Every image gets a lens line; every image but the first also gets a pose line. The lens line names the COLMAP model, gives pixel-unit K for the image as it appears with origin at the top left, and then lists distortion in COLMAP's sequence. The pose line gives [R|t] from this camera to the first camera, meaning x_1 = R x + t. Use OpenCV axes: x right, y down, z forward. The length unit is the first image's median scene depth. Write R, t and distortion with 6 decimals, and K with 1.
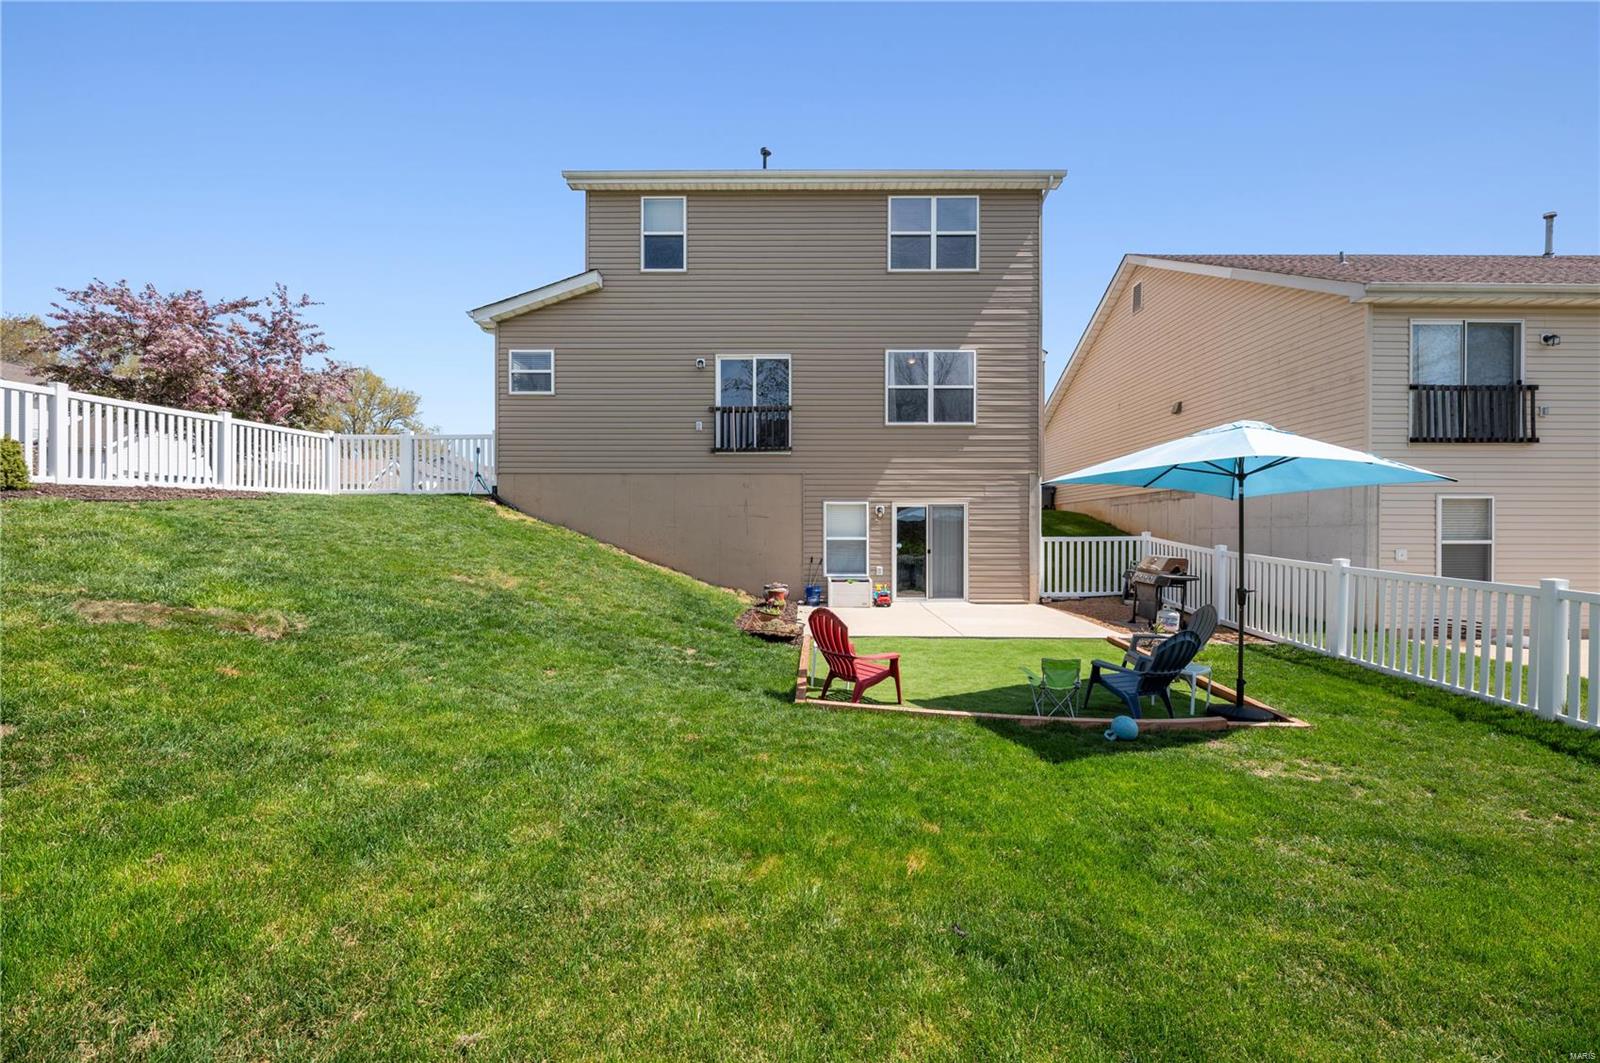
lens RADIAL K [[651.8, 0, 800.0], [0, 651.8, 531.5], [0, 0, 1]] dist [-0.000383, -0.000133]
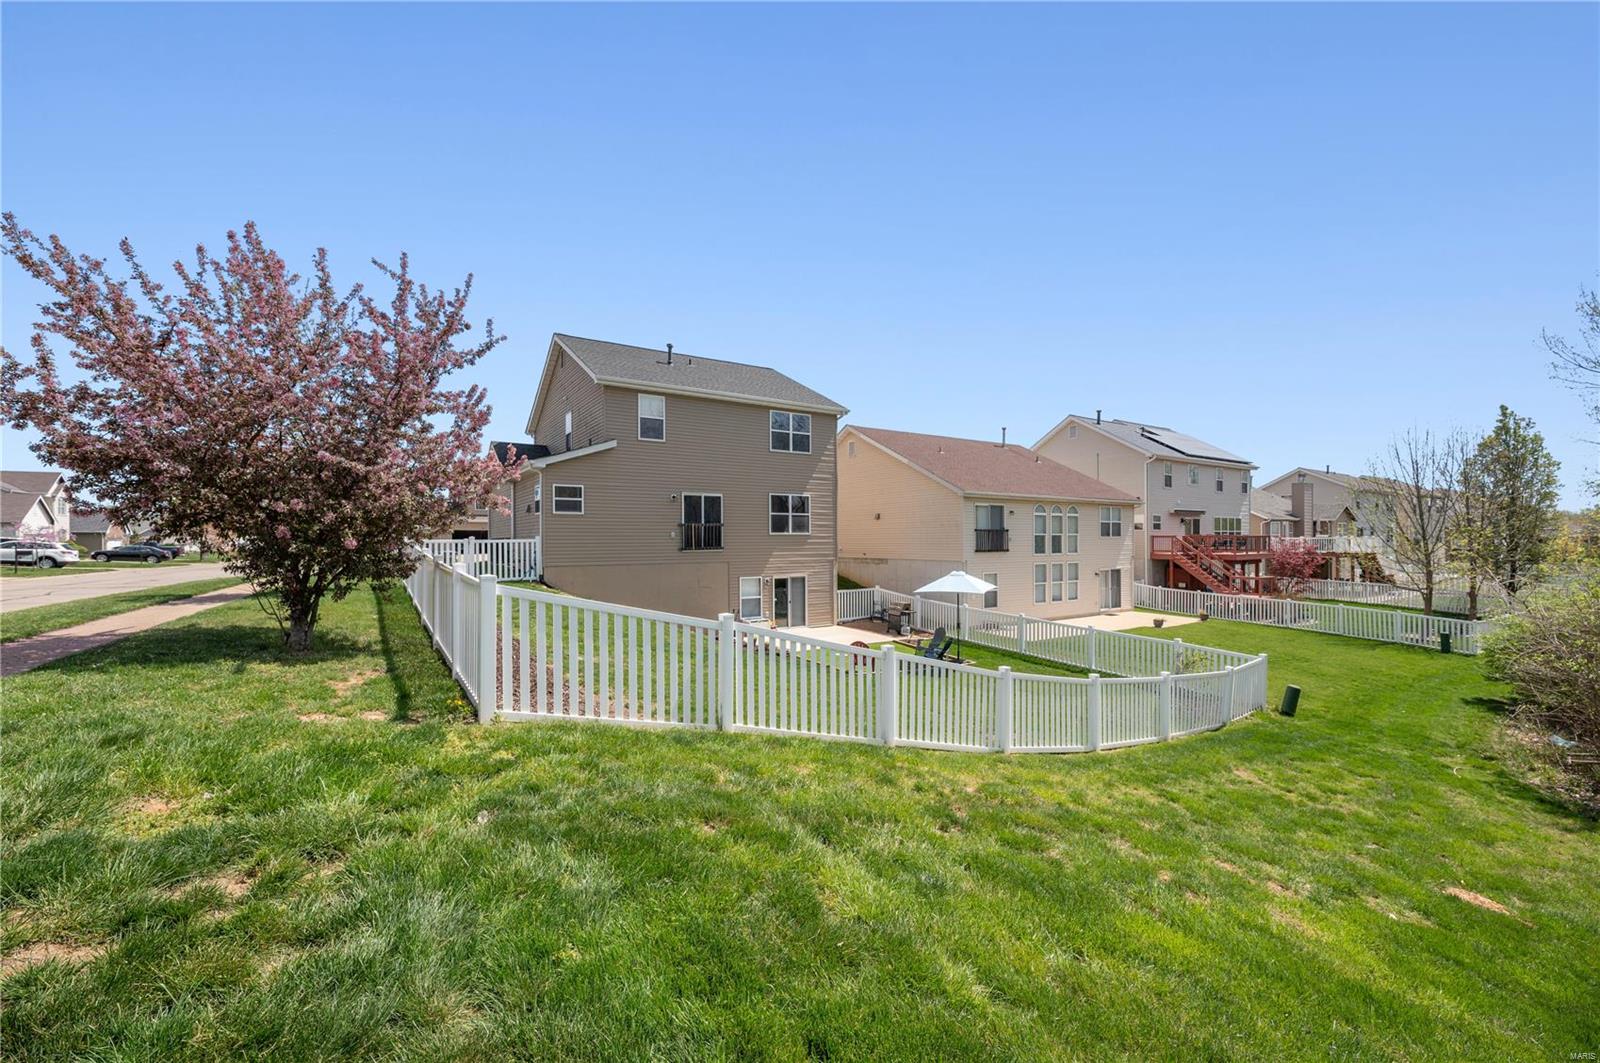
lens RADIAL K [[651.8, 0, 800.0], [0, 651.8, 531.5], [0, 0, 1]] dist [-0.000383, -0.000133]
pose [[0.835034, -0.001337, 0.550197, -0.808770], [0.002476, 0.999996, -0.001328, -0.168249], [-0.550193, 0.002472, 0.835034, -0.584519]]
